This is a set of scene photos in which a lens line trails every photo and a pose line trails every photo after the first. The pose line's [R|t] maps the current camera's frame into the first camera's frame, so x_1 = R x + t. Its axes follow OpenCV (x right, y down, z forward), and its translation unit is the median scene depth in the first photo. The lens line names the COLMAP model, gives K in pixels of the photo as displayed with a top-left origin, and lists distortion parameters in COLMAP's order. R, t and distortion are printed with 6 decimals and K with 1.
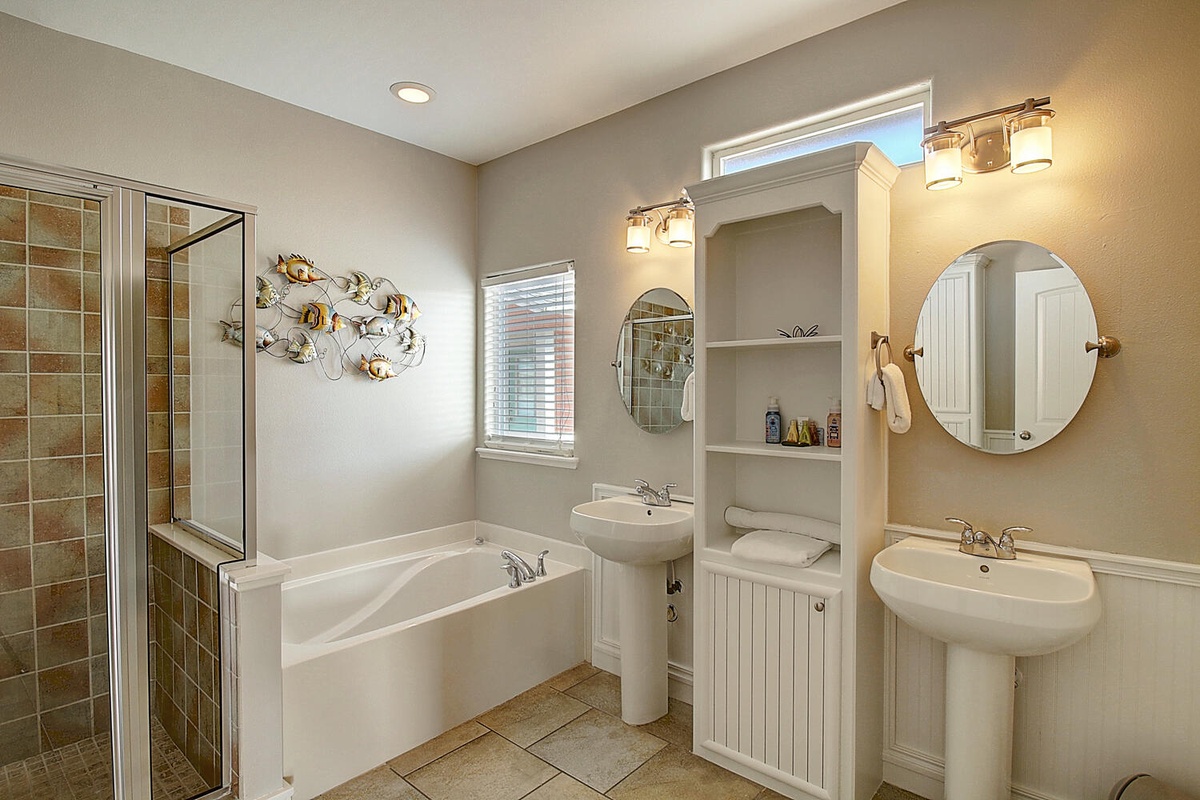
lens RADIAL K [[551.8, 0, 604.1], [0, 551.8, 392.8], [0, 0, 1]] dist [0.000708, -0.013087]
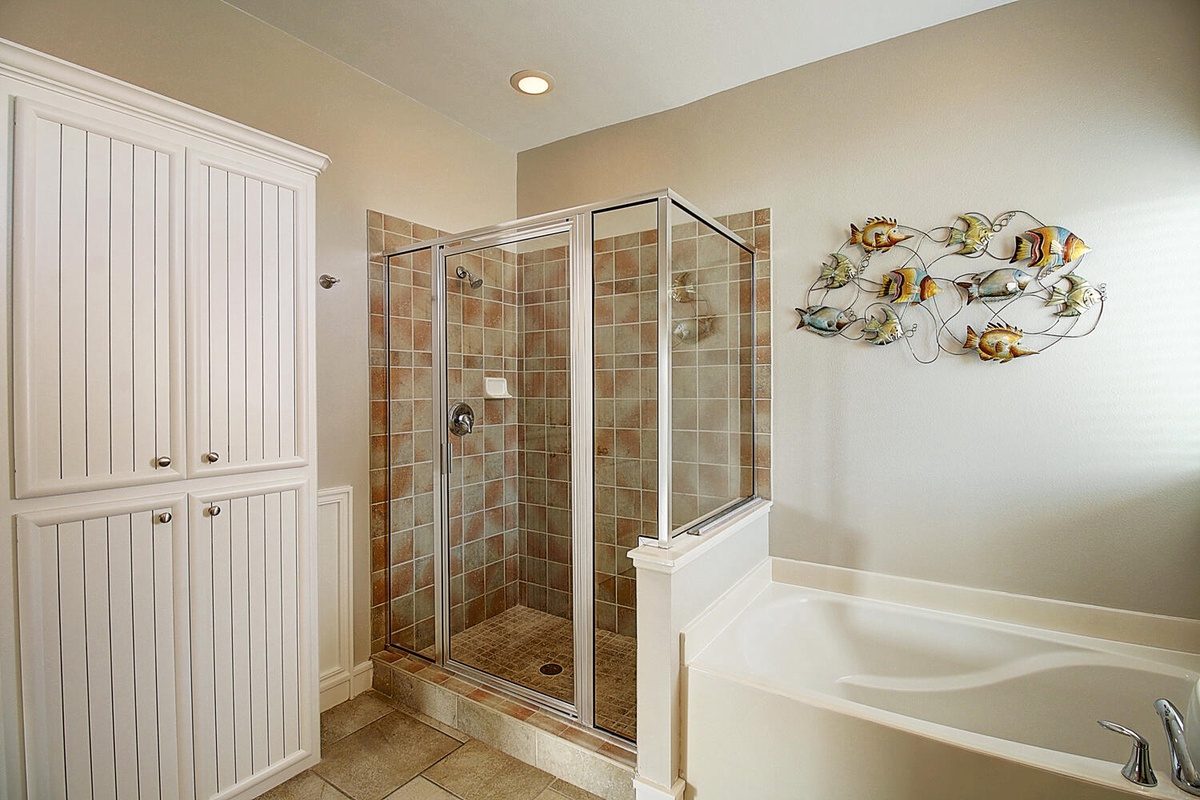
lens RADIAL K [[551.8, 0, 604.1], [0, 551.8, 392.8], [0, 0, 1]] dist [0.000708, -0.013087]
pose [[0.167534, 0.001283, -0.985866, 0.193770], [-0.003763, 0.999993, 0.000662, 0.019313], [0.985859, 0.003598, 0.167537, 0.410817]]
